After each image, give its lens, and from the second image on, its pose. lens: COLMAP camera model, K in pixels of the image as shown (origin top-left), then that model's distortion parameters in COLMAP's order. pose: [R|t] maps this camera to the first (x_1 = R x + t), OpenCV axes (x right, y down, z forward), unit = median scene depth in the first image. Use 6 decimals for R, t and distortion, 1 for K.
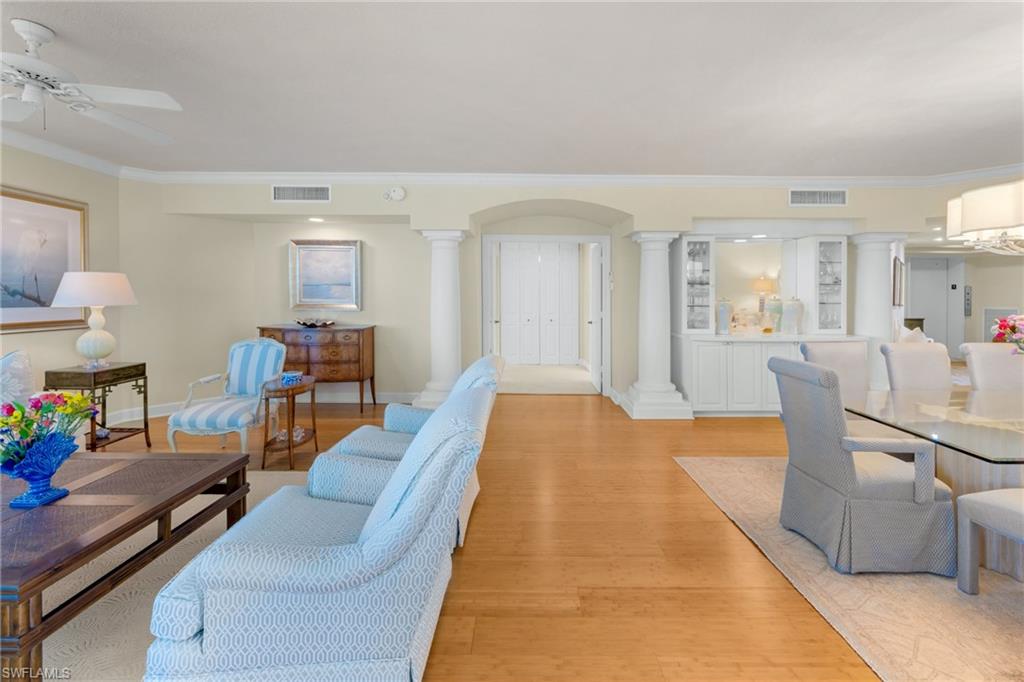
lens RADIAL K [[419.6, 0, 520.1], [0, 419.6, 313.7], [0, 0, 1]] dist [-0.002943, -0.000322]
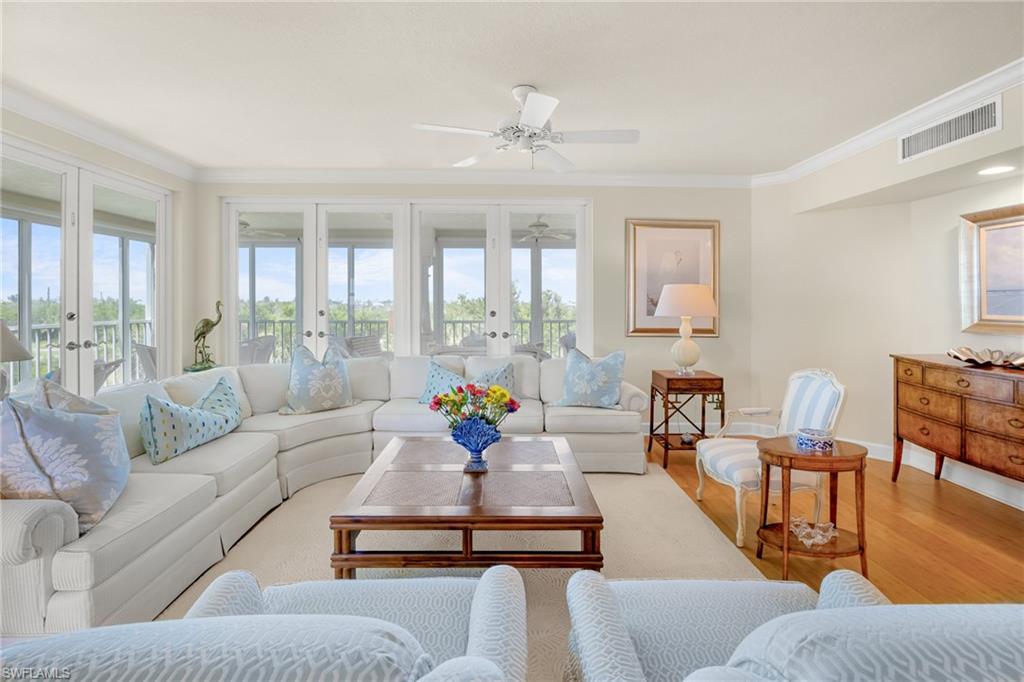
lens RADIAL K [[443.0, 0, 513.4], [0, 443.0, 305.9], [0, 0, 1]] dist [-0.001830, -0.000211]
pose [[0.039637, 0.002559, -0.999211, 0.081179], [-0.051024, 0.998697, 0.000534, -0.020391], [0.997911, 0.050963, 0.039716, 0.467664]]
